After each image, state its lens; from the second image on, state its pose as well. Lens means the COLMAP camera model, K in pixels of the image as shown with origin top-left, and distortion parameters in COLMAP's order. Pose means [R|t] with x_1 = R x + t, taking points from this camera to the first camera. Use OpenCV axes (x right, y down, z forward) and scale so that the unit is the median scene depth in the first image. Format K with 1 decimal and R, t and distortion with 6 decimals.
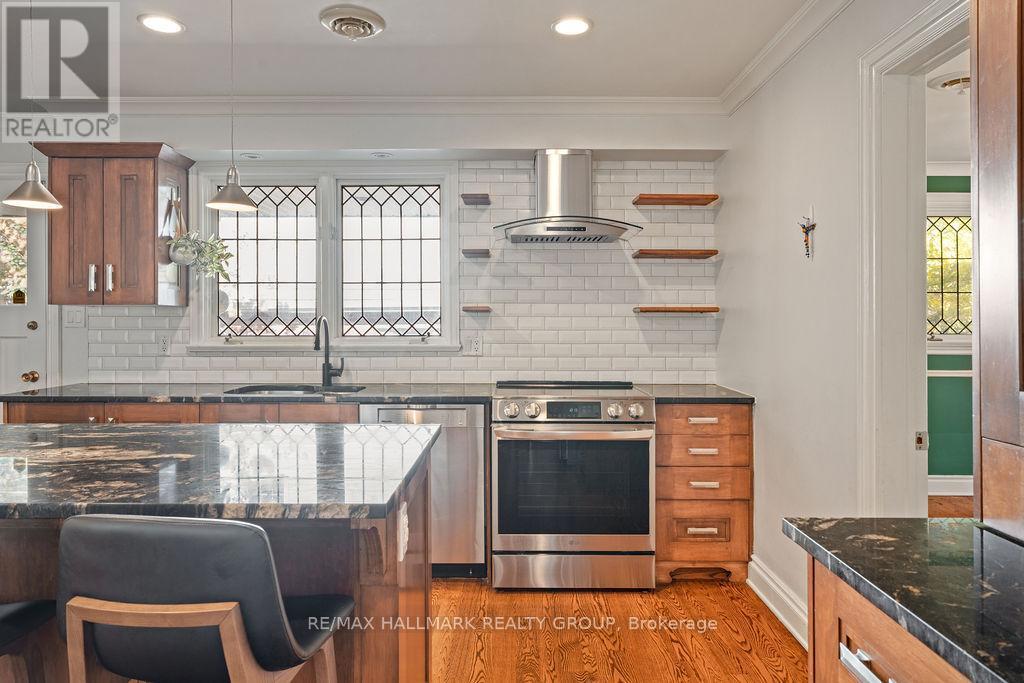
lens RADIAL K [[598.1, 0, 489.6], [0, 598.1, 331.2], [0, 0, 1]] dist [-0.016837, -0.005980]
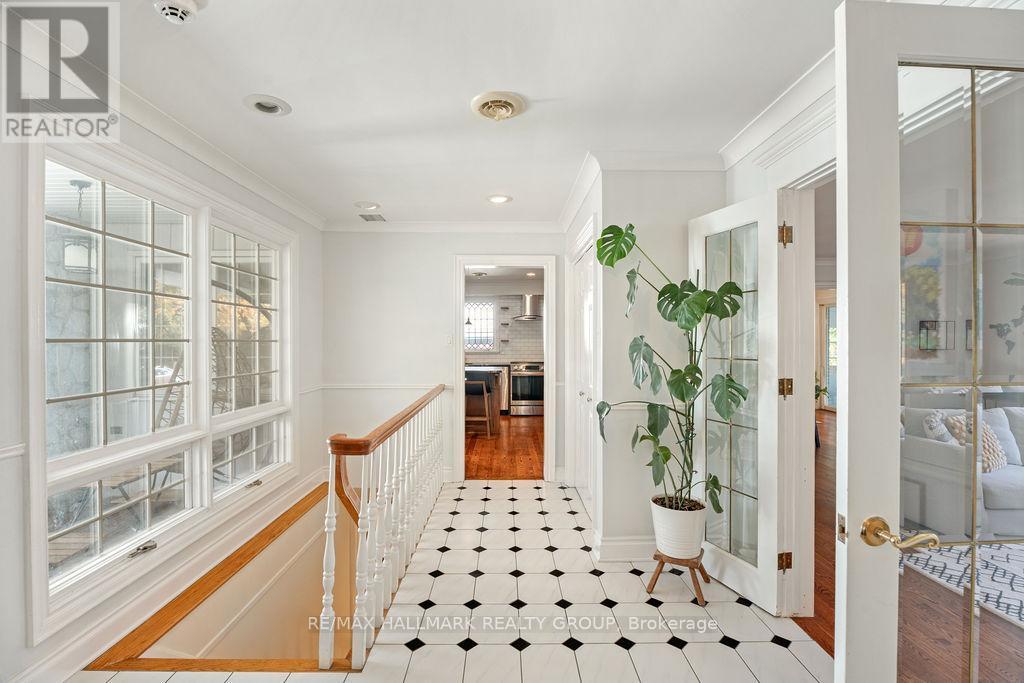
lens RADIAL K [[458.9, 0, 511.1], [0, 458.9, 342.2], [0, 0, 1]] dist [0.005998, -0.002071]
pose [[0.999111, 0.003990, 0.041963, -0.106433], [-0.003112, 0.999776, -0.020953, 0.030729], [-0.042037, 0.020804, 0.998899, -1.771397]]
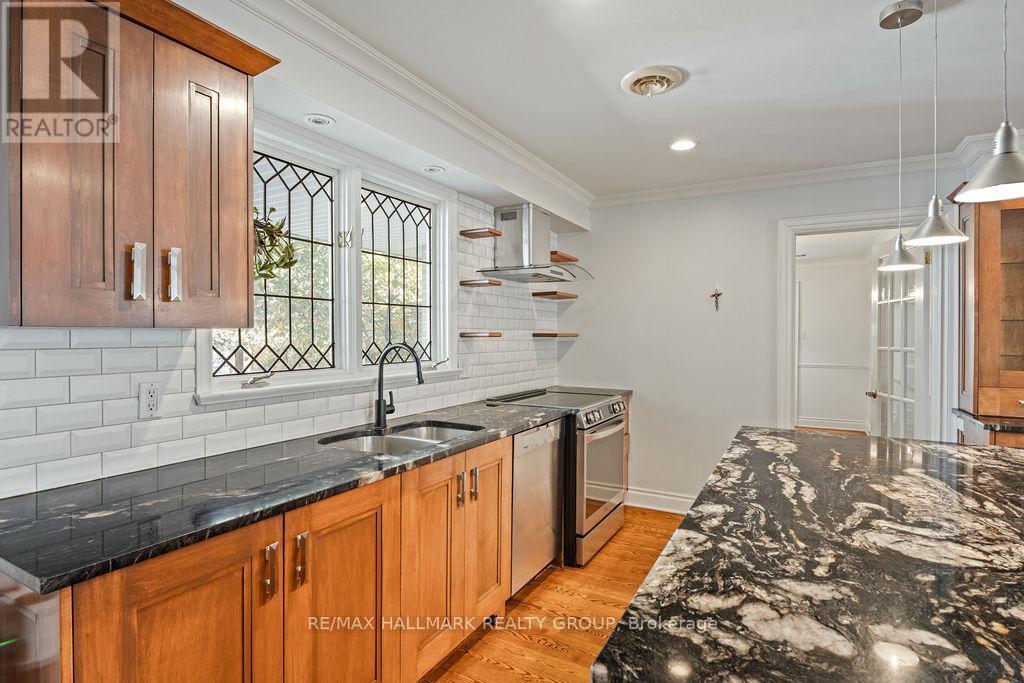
lens RADIAL K [[526.5, 0, 504.0], [0, 526.5, 337.2], [0, 0, 1]] dist [-0.004235, -0.002858]
pose [[0.487621, -0.004768, 0.873043, -0.841605], [0.019986, 0.999784, -0.005702, -0.025657], [-0.872827, 0.020229, 0.487611, 0.499683]]
